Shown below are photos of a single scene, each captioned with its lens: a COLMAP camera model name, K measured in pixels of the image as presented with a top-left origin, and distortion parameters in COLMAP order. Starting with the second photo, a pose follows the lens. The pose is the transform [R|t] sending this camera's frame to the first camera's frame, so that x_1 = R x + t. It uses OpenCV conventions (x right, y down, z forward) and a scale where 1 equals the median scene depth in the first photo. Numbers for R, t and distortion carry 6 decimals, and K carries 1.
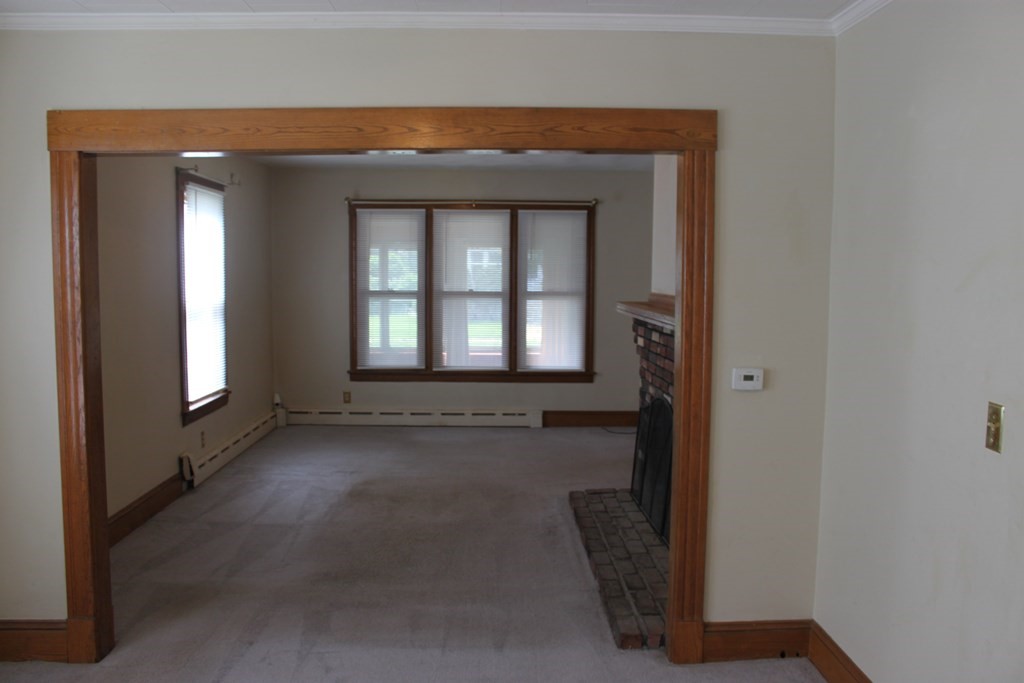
lens RADIAL K [[843.1, 0, 513.9], [0, 843.1, 331.2], [0, 0, 1]] dist [-0.163889, 0.139397]
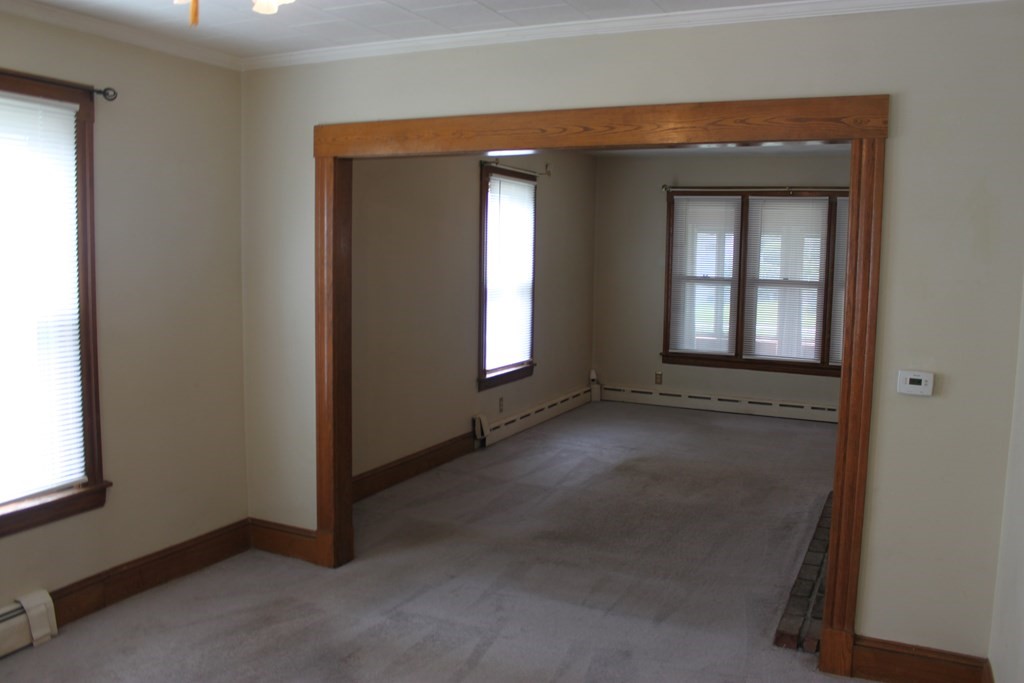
lens RADIAL K [[843.1, 0, 513.9], [0, 843.1, 331.2], [0, 0, 1]] dist [-0.163889, 0.139397]
pose [[0.891887, 0.055721, -0.448812, 0.168152], [-0.047036, 0.998428, 0.030486, -0.004149], [0.449805, -0.006079, 0.893106, -0.009410]]
